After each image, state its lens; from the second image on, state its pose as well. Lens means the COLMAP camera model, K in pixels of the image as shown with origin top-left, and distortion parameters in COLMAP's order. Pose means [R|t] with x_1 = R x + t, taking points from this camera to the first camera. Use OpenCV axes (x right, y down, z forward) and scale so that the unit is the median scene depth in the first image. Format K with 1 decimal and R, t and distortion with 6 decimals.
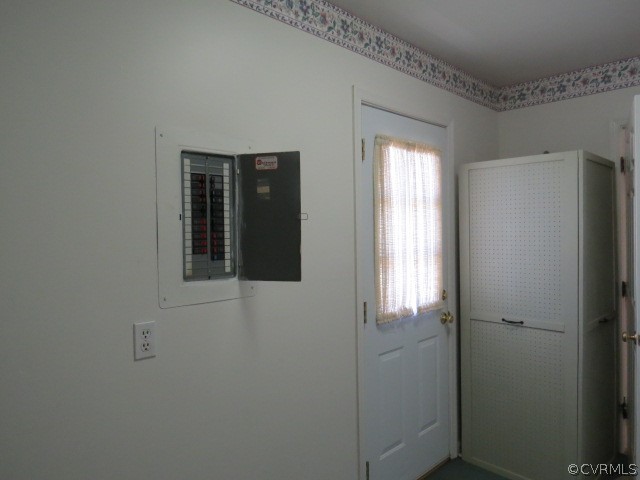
lens RADIAL K [[455.1, 0, 319.7], [0, 455.1, 239.6], [0, 0, 1]] dist [-0.009664, -0.004518]
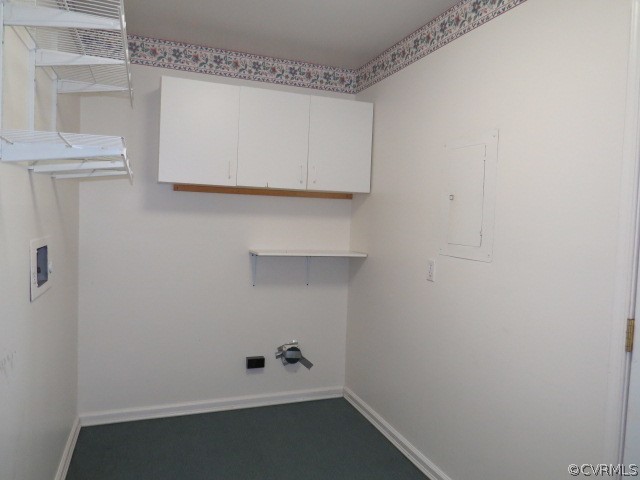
lens RADIAL K [[455.1, 0, 320.0], [0, 455.1, 239.8], [0, 0, 1]] dist [-0.009664, -0.004518]
pose [[-0.411421, 0.058491, -0.909566, 1.221028], [-0.025784, 0.996792, 0.075763, -0.013772], [0.911080, 0.054623, -0.408594, 1.183256]]
